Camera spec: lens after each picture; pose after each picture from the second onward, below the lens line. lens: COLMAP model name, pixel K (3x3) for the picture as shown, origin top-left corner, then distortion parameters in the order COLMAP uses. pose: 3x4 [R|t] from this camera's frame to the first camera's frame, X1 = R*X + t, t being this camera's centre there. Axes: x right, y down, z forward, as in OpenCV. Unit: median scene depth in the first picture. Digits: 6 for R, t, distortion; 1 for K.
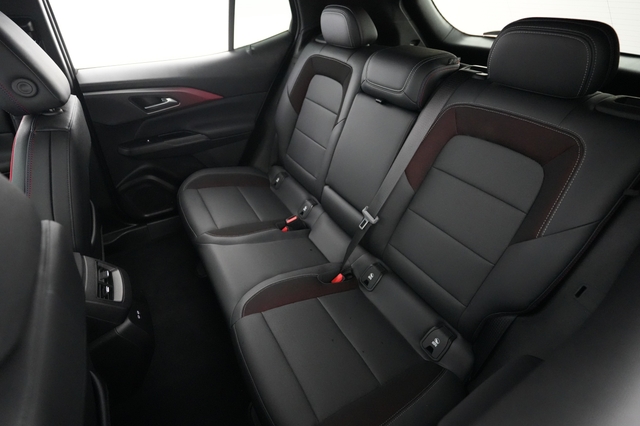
lens RADIAL K [[309.4, 0, 320.0], [0, 309.4, 213.0], [0, 0, 1]] dist [-0.002012, -0.000171]
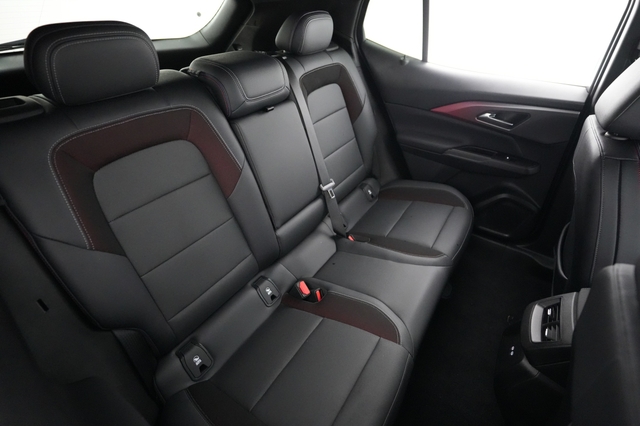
lens RADIAL K [[318.4, 0, 320.4], [0, 318.4, 226.2], [0, 0, 1]] dist [0.003436, 0.000605]
pose [[-0.451208, -0.529393, 0.718439, -0.545858], [0.505847, 0.511509, 0.694606, -0.540577], [-0.735208, 0.676832, 0.036994, 0.757452]]
